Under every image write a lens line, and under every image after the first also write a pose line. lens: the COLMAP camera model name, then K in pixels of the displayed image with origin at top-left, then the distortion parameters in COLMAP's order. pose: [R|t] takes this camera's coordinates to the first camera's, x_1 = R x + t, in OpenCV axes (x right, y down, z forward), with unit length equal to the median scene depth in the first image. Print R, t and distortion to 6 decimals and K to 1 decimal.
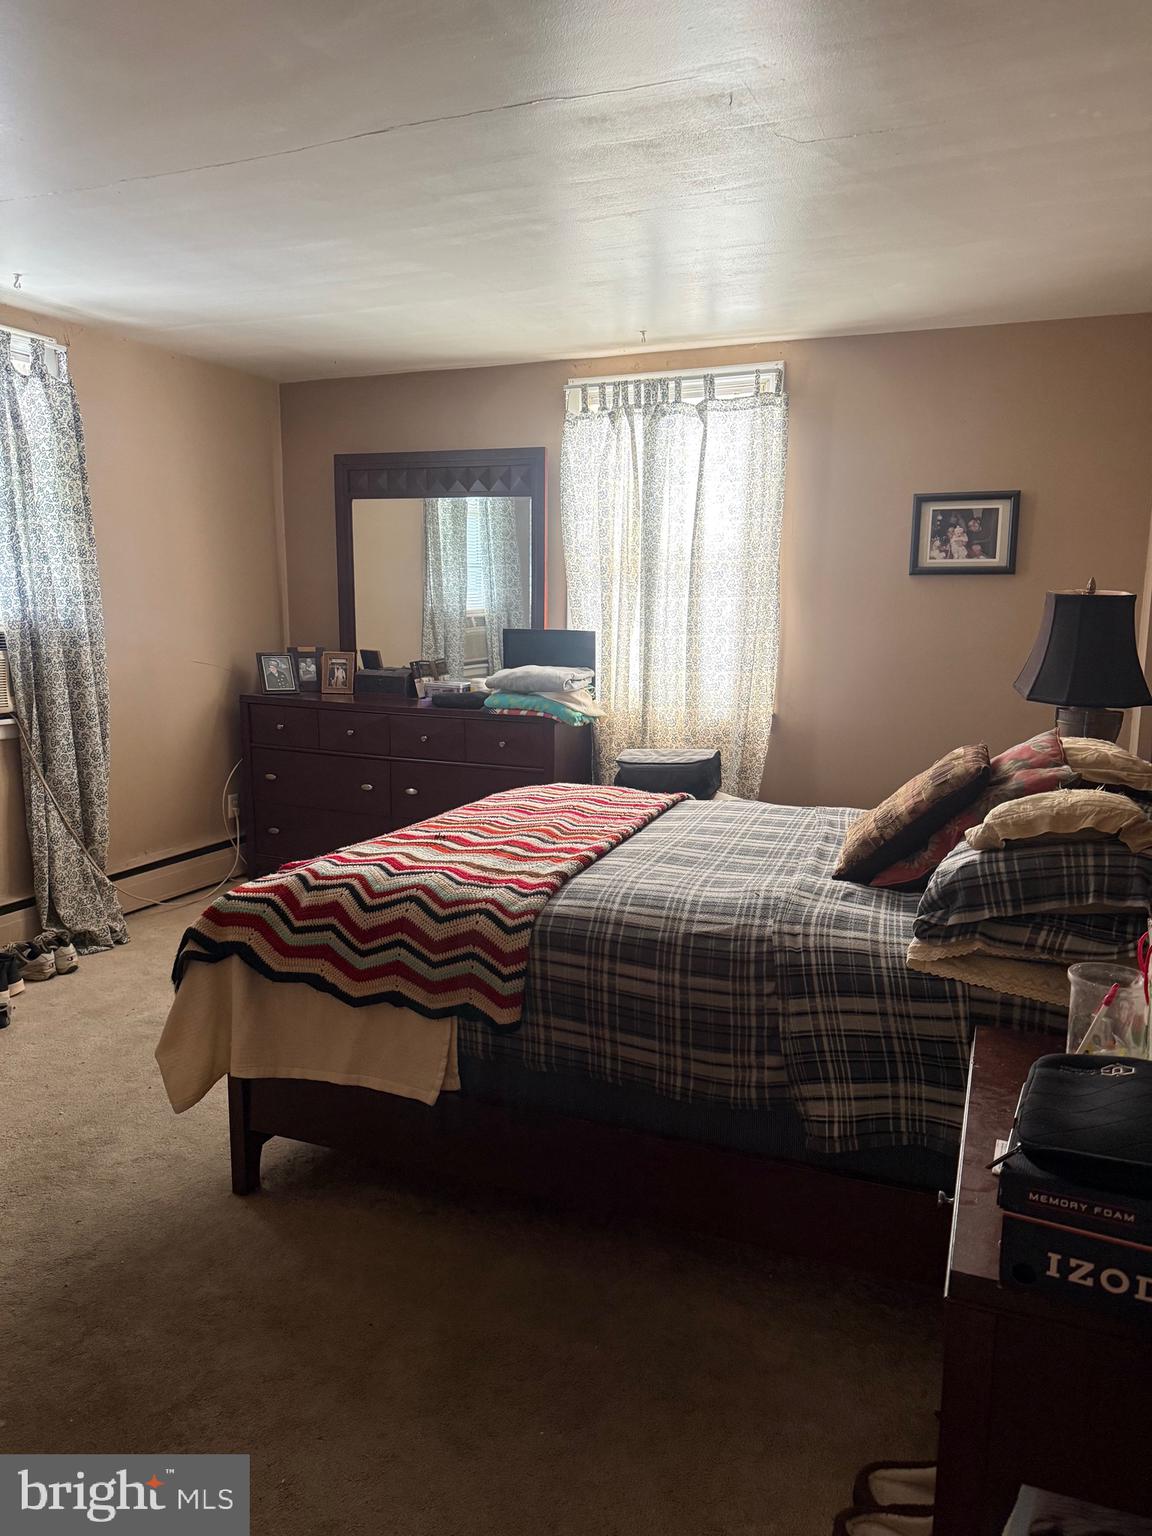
lens RADIAL K [[1079.4, 0, 583.6], [0, 1079.4, 780.8], [0, 0, 1]] dist [0.032946, -0.048586]
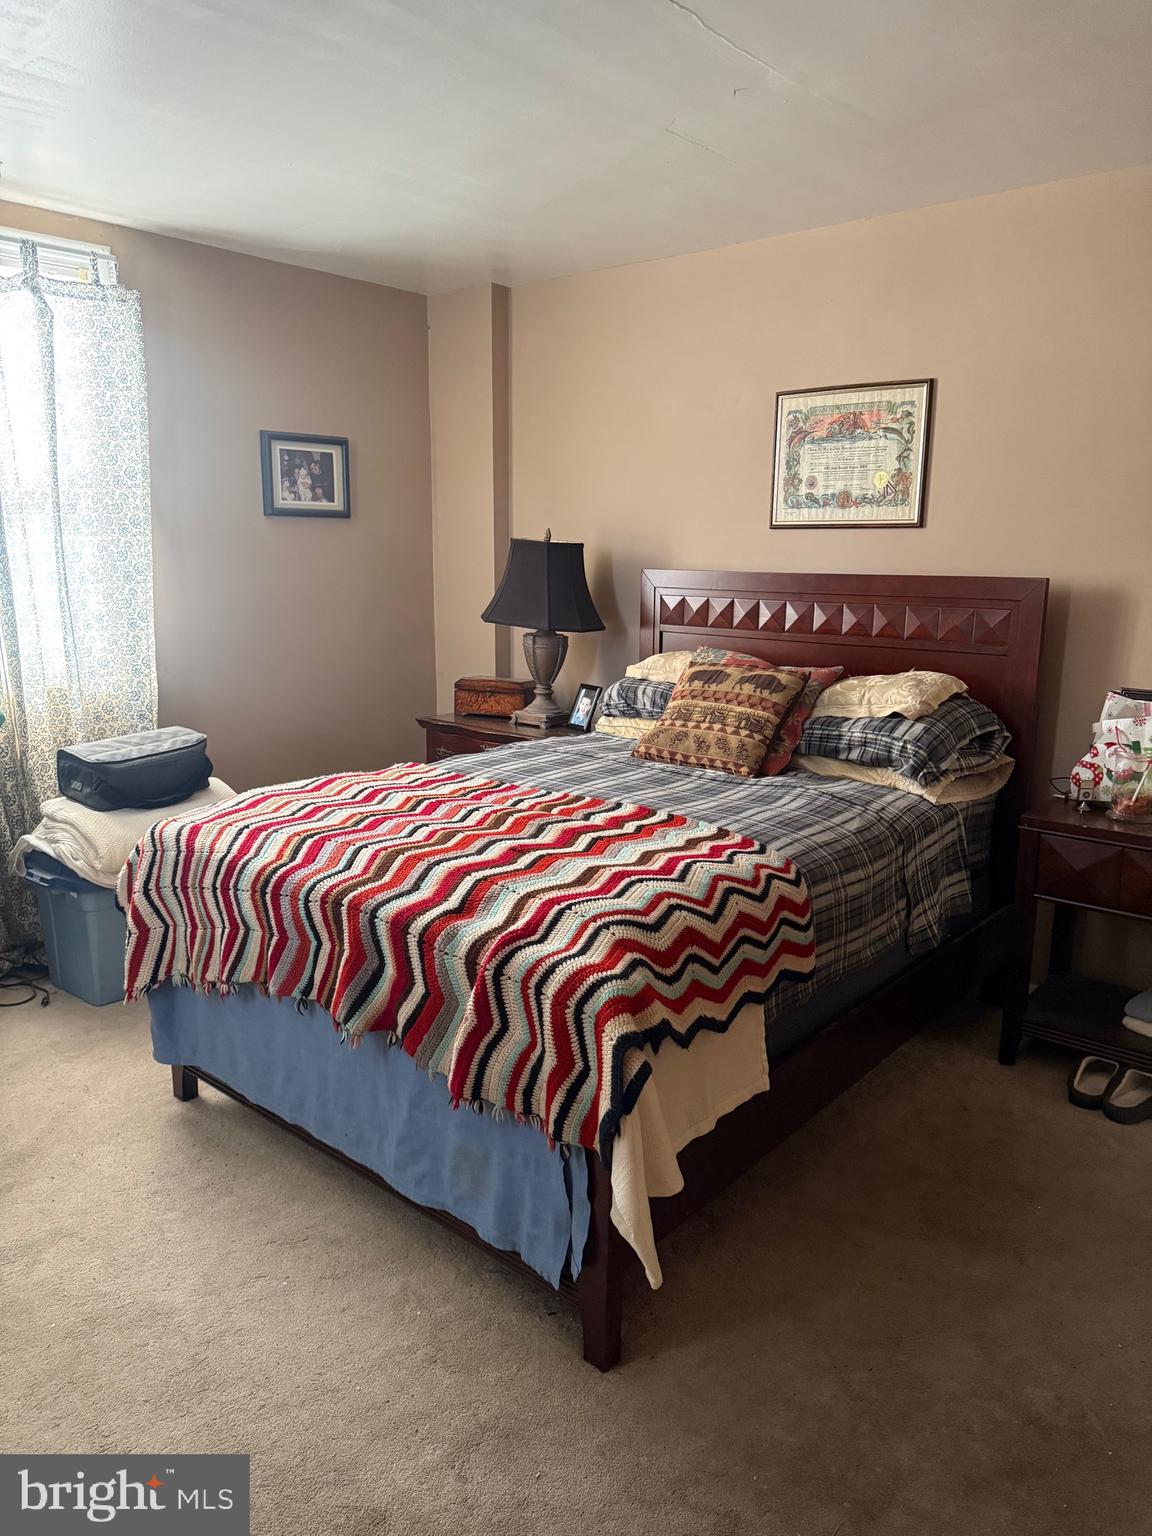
lens RADIAL K [[1079.4, 0, 587.3], [0, 1079.4, 764.9], [0, 0, 1]] dist [0.032946, -0.048586]
pose [[0.313535, -0.197543, 0.928802, -0.566195], [0.147053, 0.976423, 0.158031, -0.086679], [-0.938121, 0.087035, 0.335192, 0.442800]]
